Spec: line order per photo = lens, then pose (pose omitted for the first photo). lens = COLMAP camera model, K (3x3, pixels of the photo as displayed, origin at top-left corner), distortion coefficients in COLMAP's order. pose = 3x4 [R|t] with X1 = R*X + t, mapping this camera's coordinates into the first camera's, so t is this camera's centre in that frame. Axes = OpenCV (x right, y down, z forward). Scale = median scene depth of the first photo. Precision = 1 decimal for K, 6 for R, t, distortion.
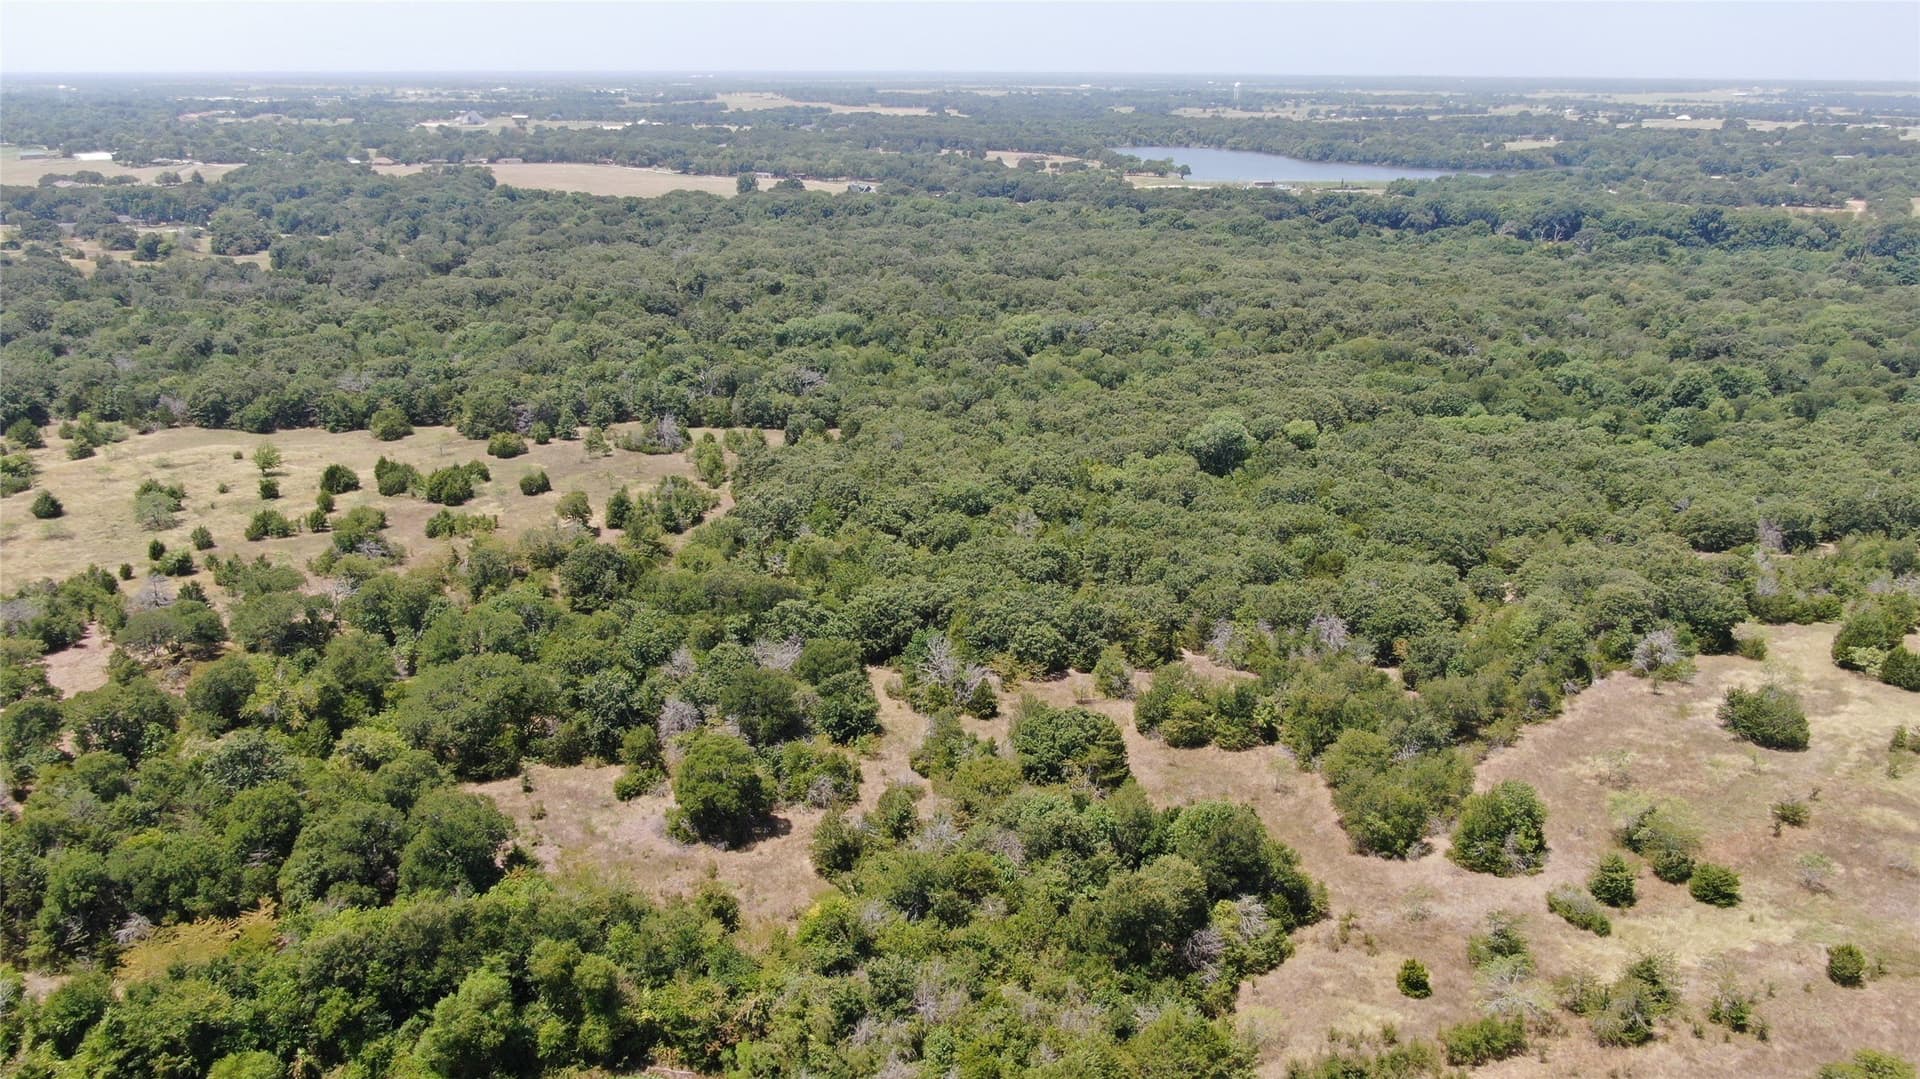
lens RADIAL K [[1391.8, 0, 952.7], [0, 1391.8, 545.6], [0, 0, 1]] dist [-0.014802, 0.009729]
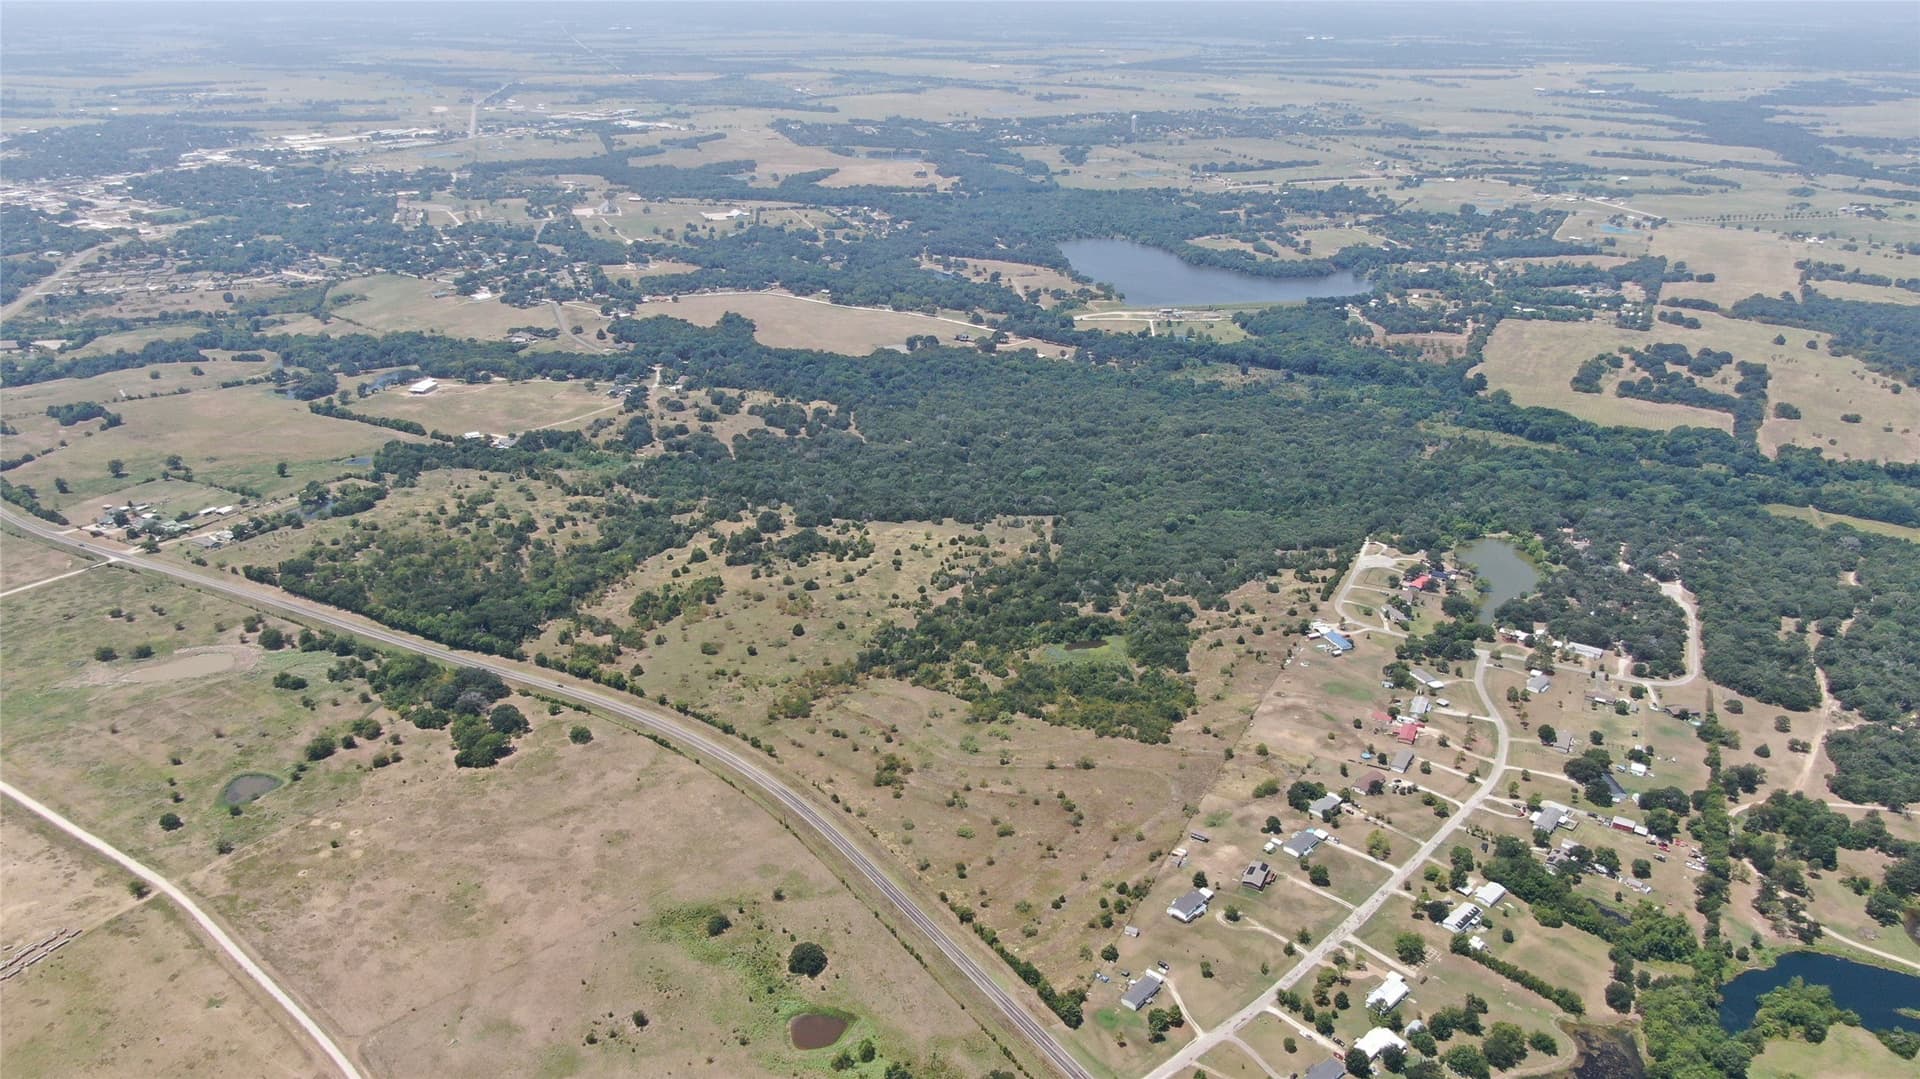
lens RADIAL K [[1391.8, 0, 952.7], [0, 1391.8, 545.6], [0, 0, 1]] dist [-0.014802, 0.009729]
pose [[0.996609, -0.028434, 0.077216, -0.999451], [0.023557, 0.997713, 0.063357, -0.379178], [-0.078841, -0.061323, 0.994999, -3.935903]]
